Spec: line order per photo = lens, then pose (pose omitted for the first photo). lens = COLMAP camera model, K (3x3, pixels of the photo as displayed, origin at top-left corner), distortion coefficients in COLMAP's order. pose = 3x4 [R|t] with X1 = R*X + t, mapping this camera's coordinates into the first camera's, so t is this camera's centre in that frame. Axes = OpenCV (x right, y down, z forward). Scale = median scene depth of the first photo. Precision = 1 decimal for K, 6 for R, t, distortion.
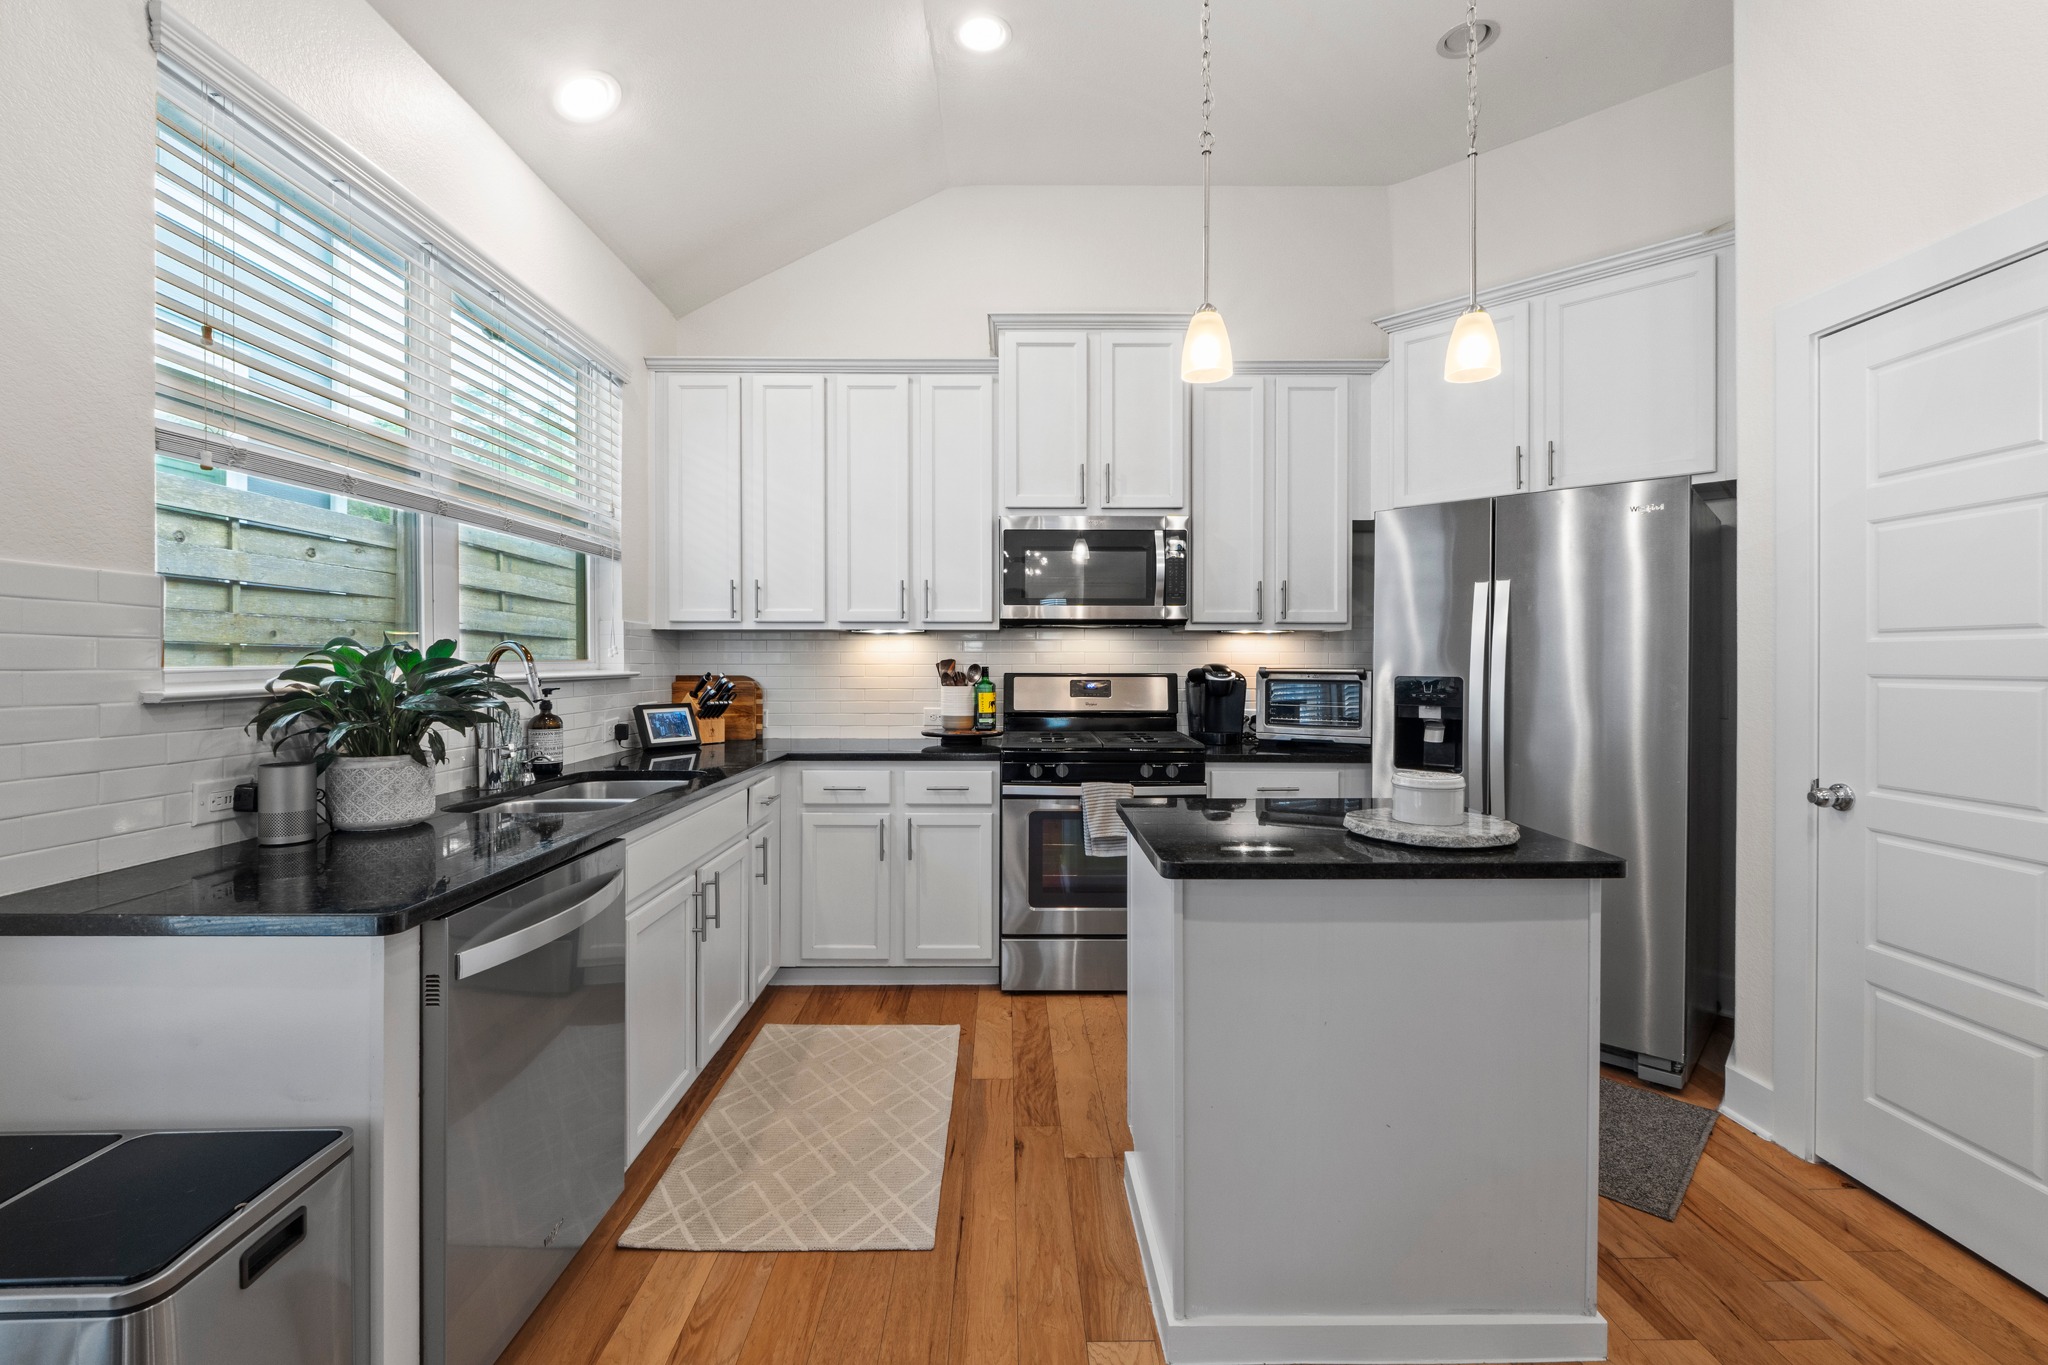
lens RADIAL K [[869.7, 0, 1016.0], [0, 869.7, 666.7], [0, 0, 1]] dist [-0.002729, -0.000251]
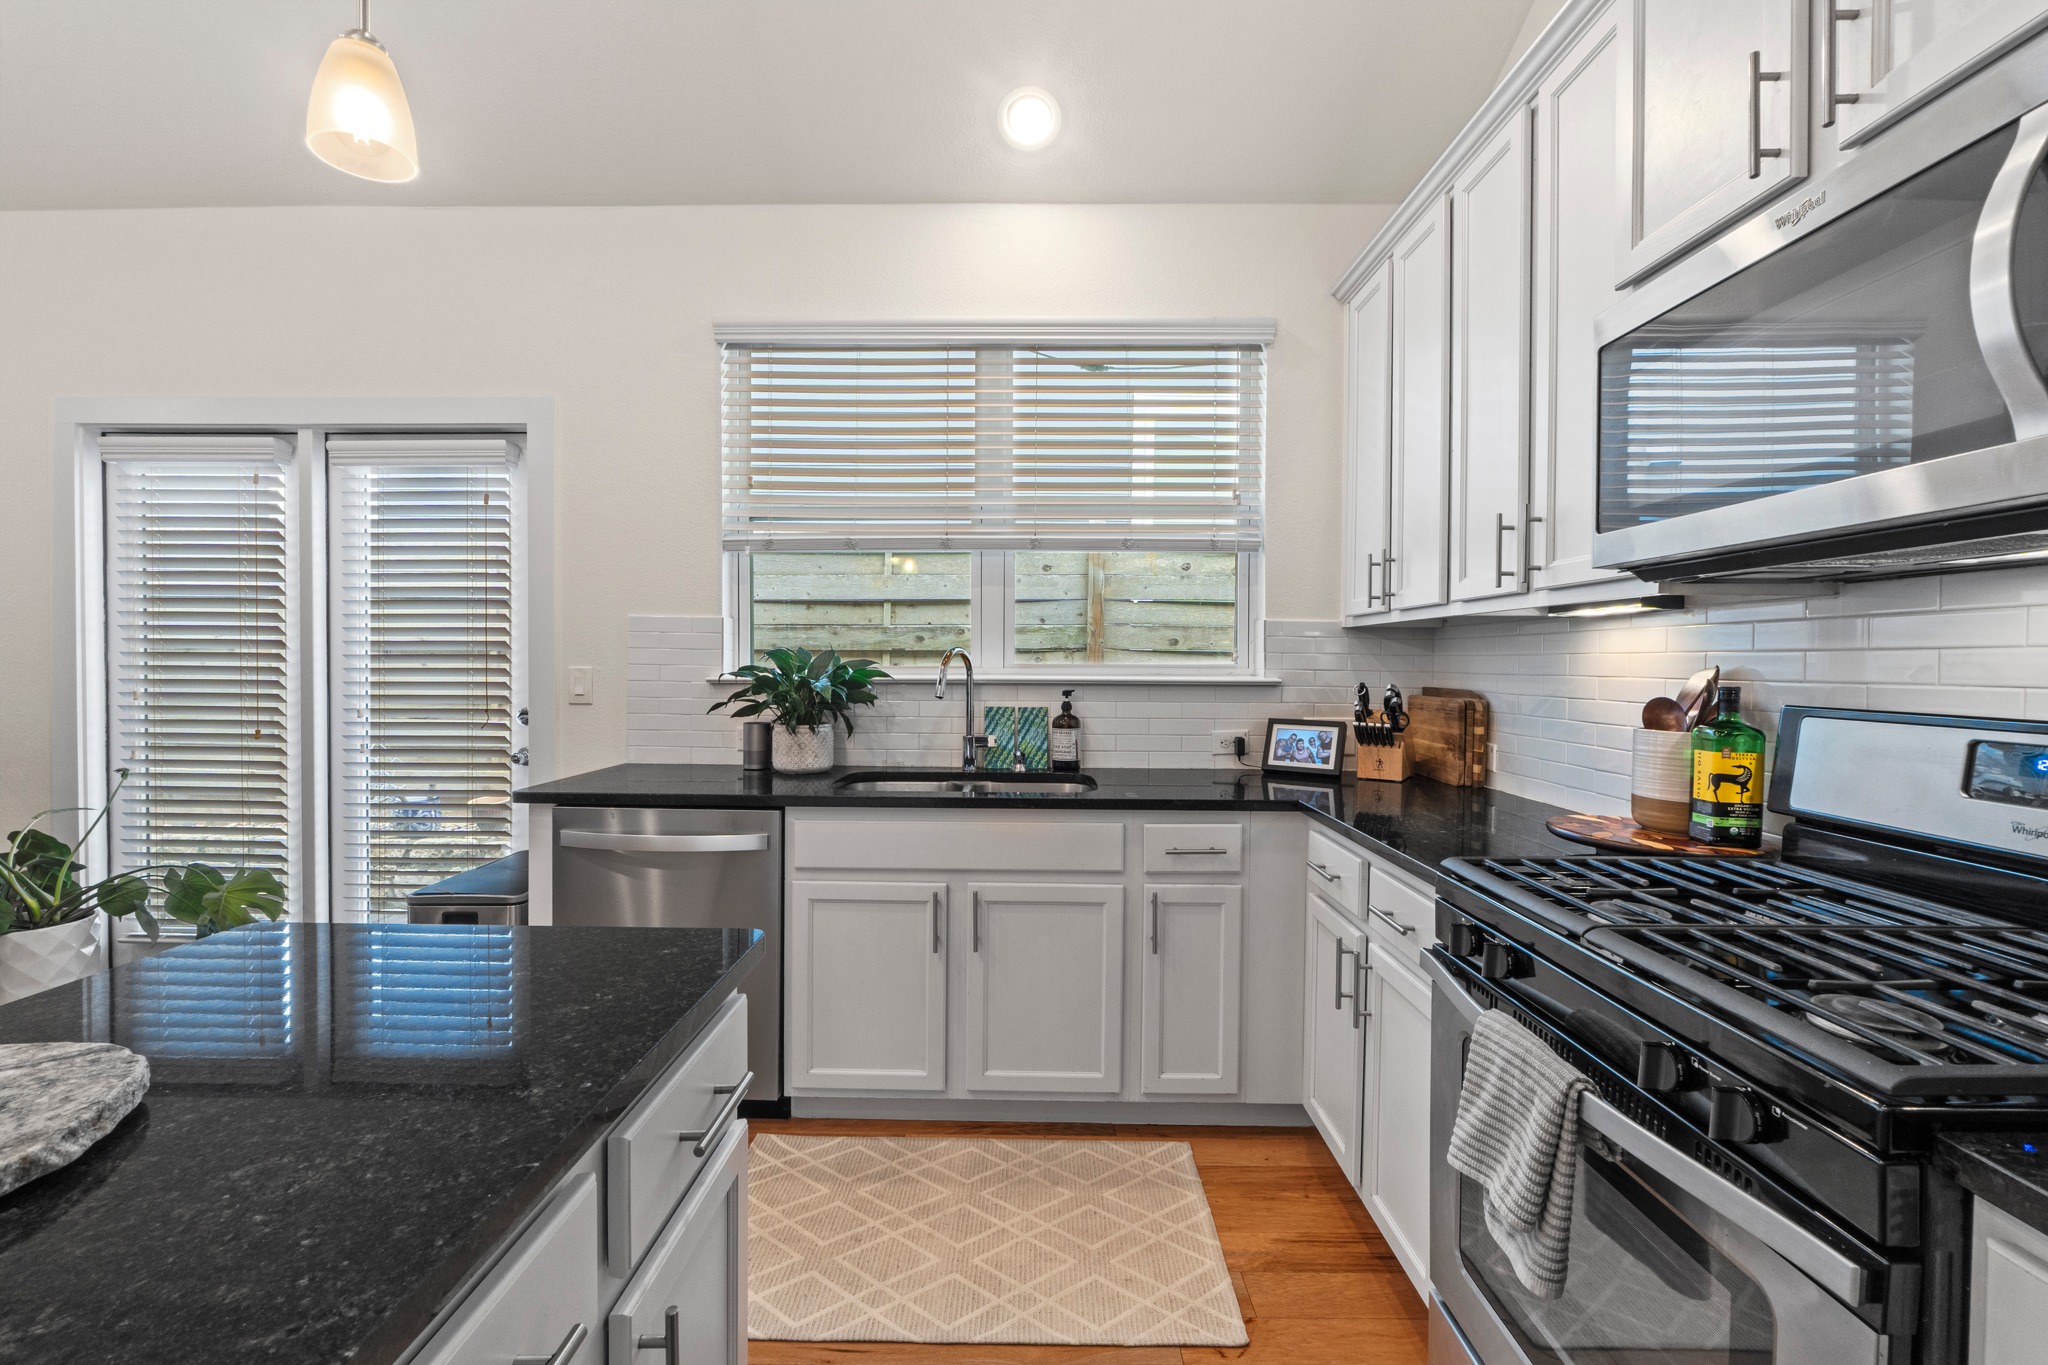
lens RADIAL K [[866.8, 0, 1017.2], [0, 866.8, 678.8], [0, 0, 1]] dist [-0.001790, -0.000106]
pose [[-0.023274, 0.019351, -0.999542, 0.392328], [-0.015779, 0.999681, 0.019721, -0.006762], [0.999605, 0.016231, -0.022961, 0.724771]]
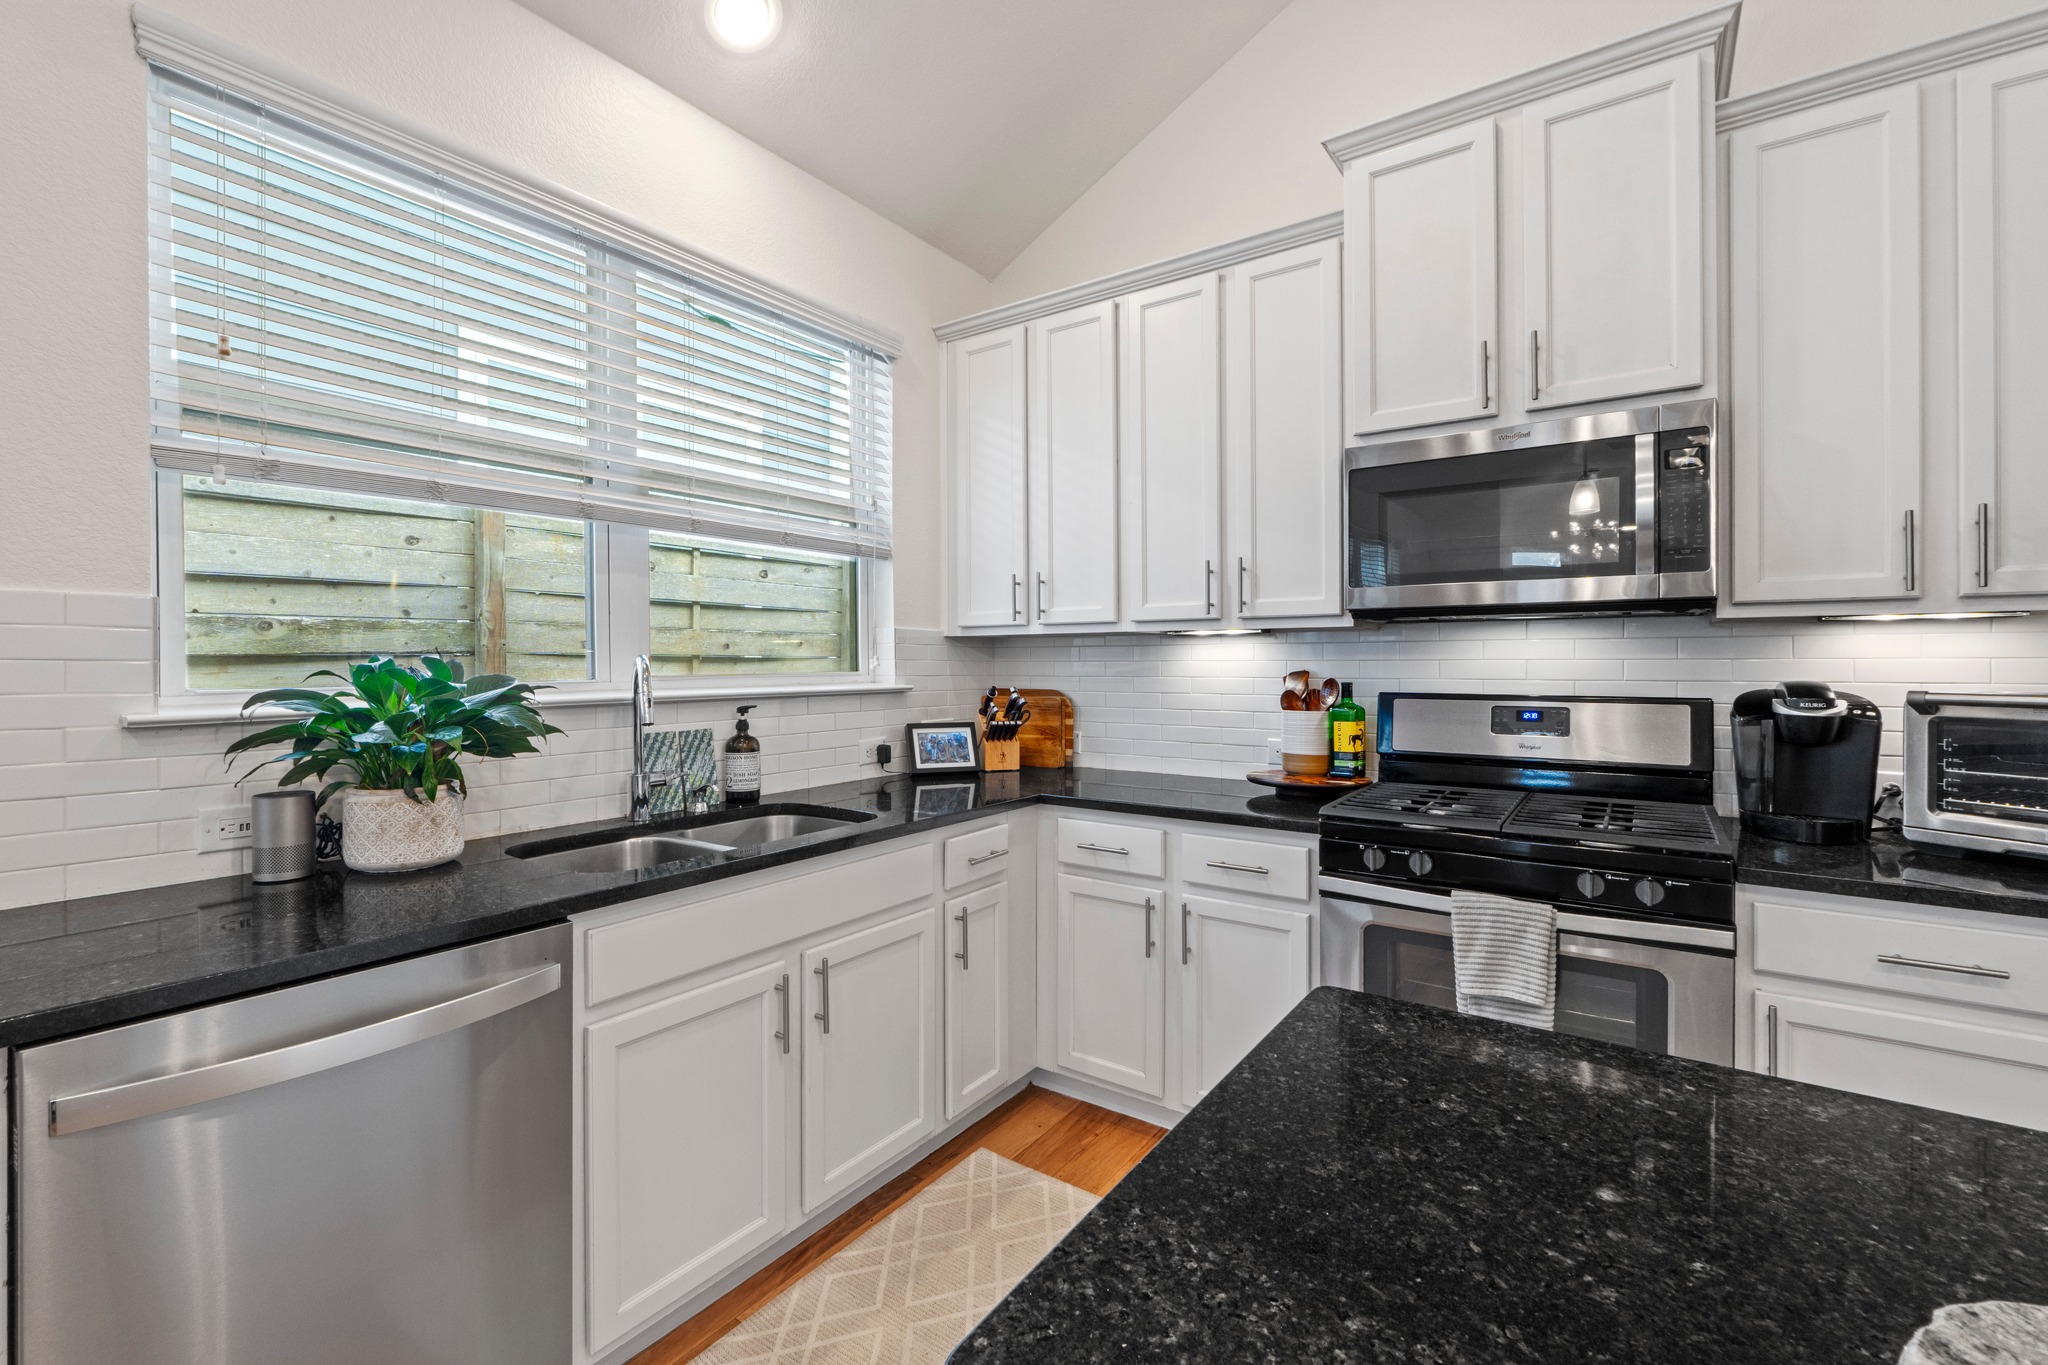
lens RADIAL K [[877.5, 0, 1022.0], [0, 877.5, 665.4], [0, 0, 1]] dist [-0.005678, -0.000322]
pose [[0.814632, -0.000271, -0.579978, 0.160536], [-0.002210, 0.999991, -0.003571, -0.010744], [0.579974, 0.004190, 0.814624, 0.327224]]
